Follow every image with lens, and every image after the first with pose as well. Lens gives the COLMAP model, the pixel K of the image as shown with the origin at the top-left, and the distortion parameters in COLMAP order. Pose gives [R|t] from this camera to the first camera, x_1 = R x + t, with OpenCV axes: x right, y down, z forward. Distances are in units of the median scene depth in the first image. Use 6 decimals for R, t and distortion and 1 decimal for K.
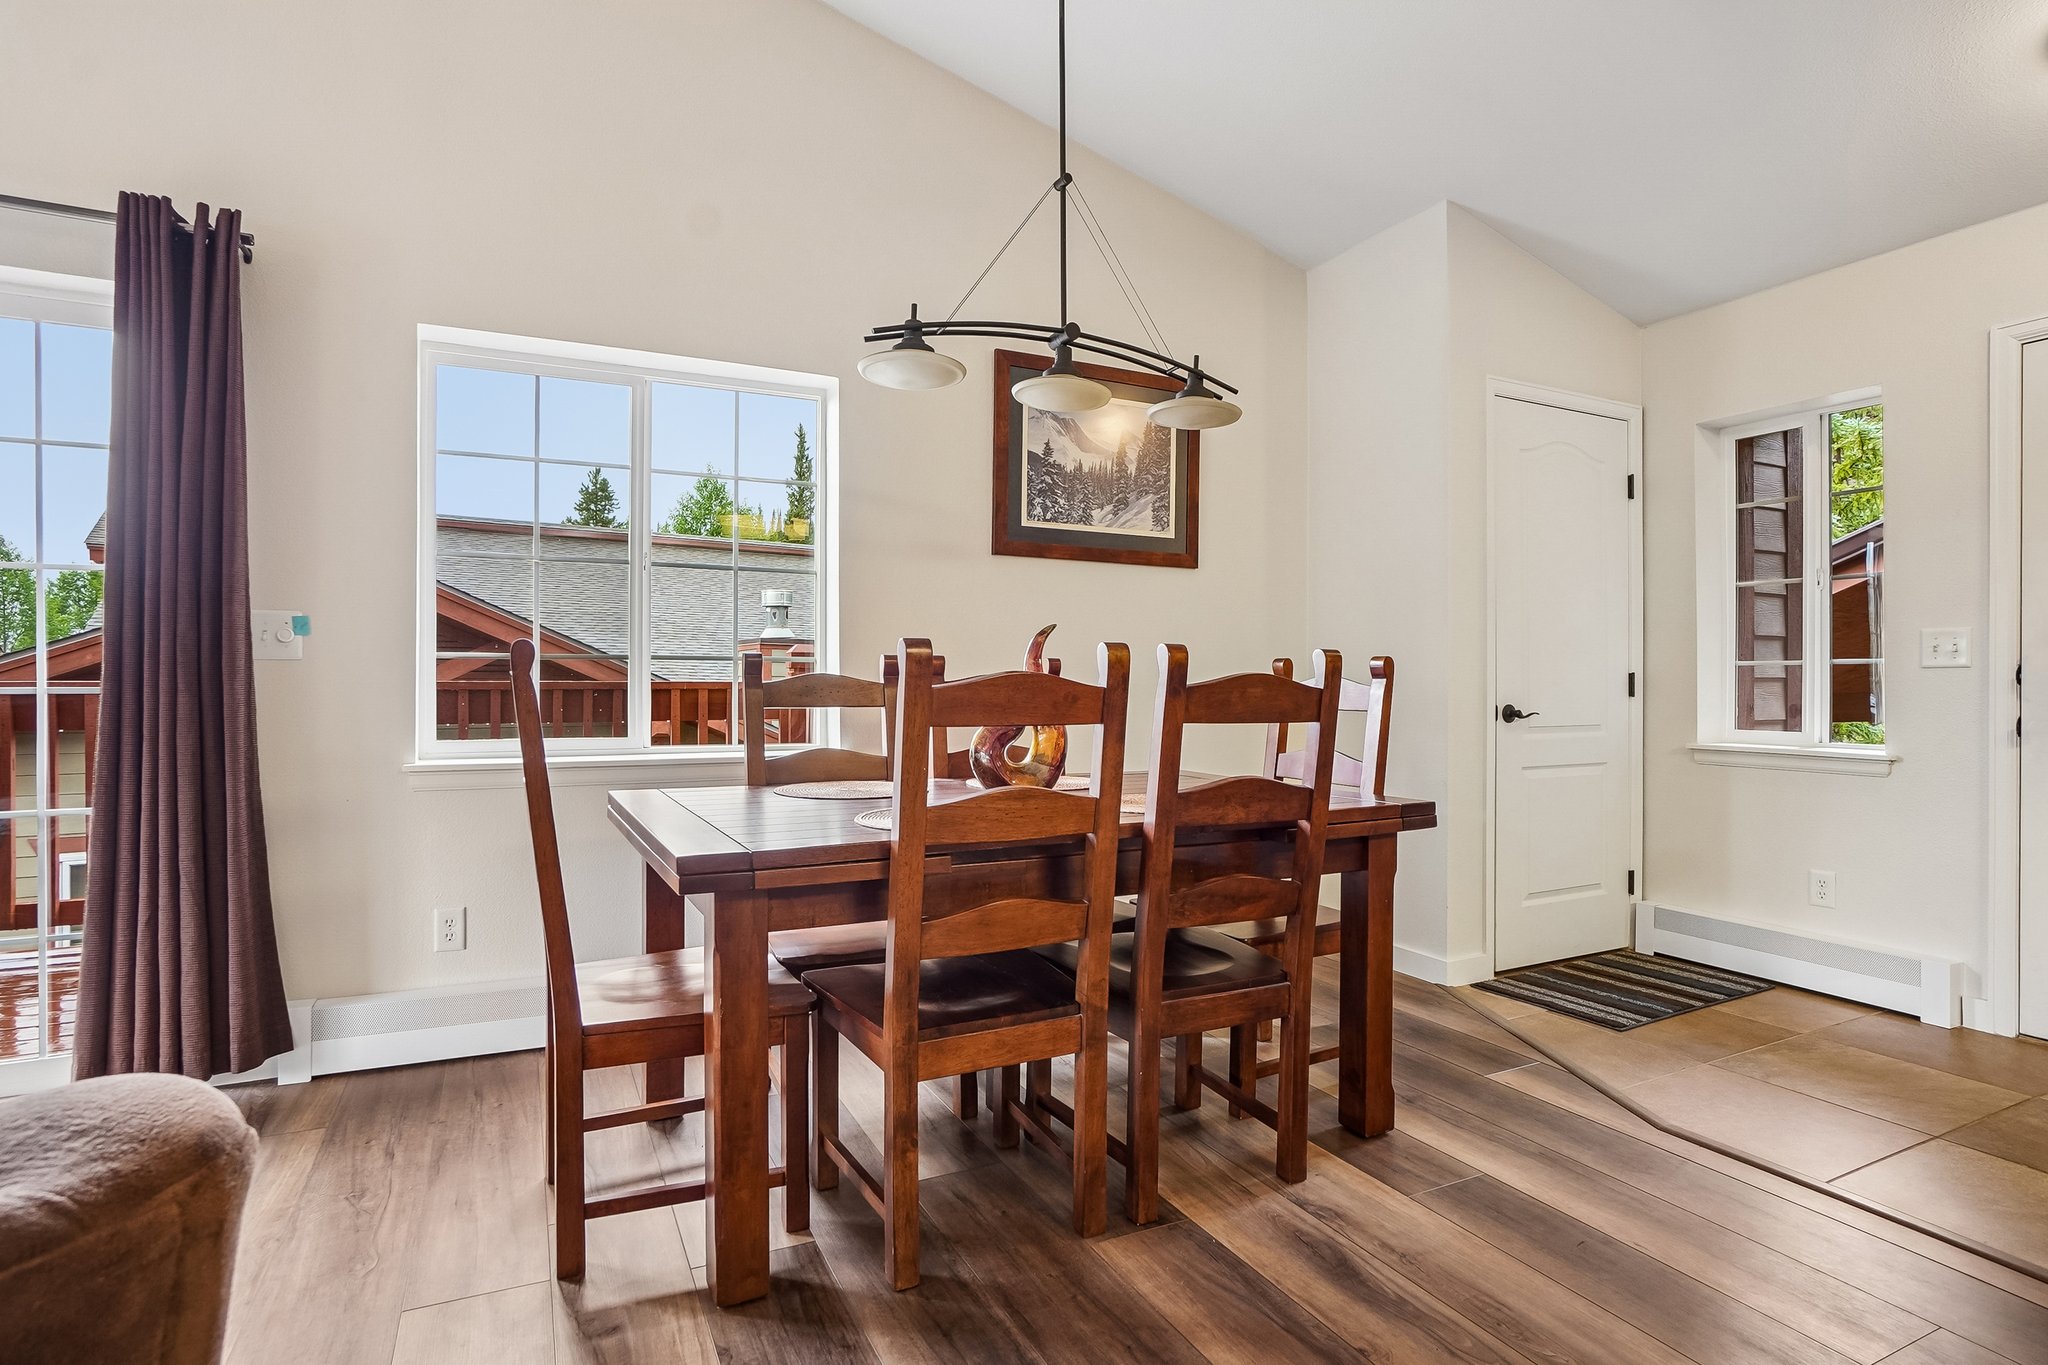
lens RADIAL K [[1032.0, 0, 1025.6], [0, 1032.0, 690.6], [0, 0, 1]] dist [-0.048999, 0.000075]
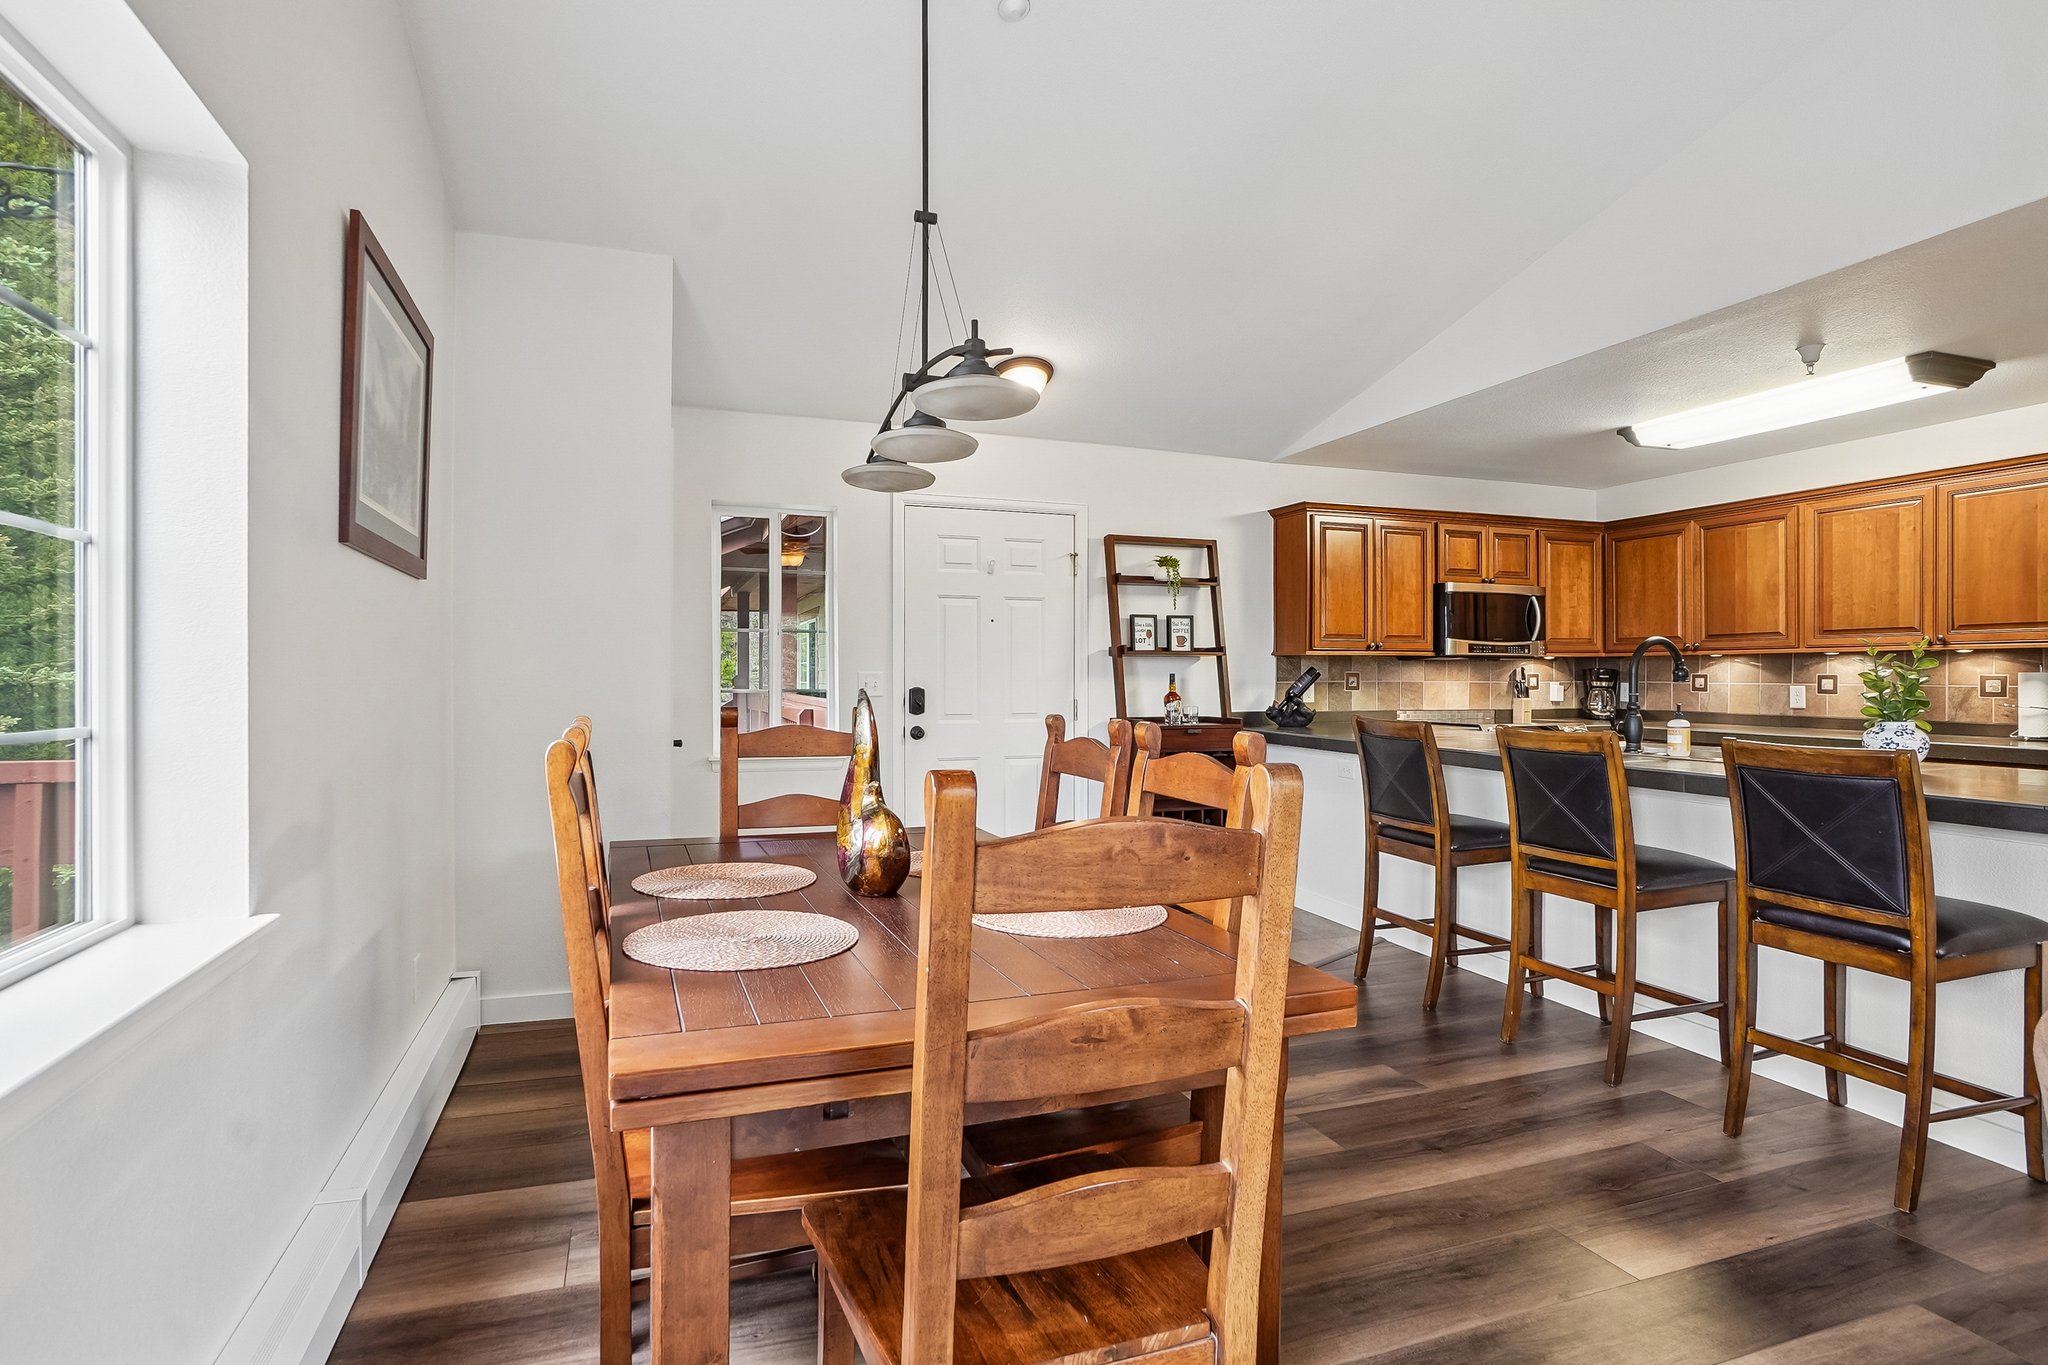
lens RADIAL K [[997.3, 0, 984.3], [0, 997.3, 679.5], [0, 0, 1]] dist [-0.045696, 0.000244]
pose [[0.139529, -0.011040, 0.990156, -0.549720], [-0.001179, 0.999935, 0.011316, -0.060861], [-0.990217, -0.002746, 0.139507, 0.537060]]
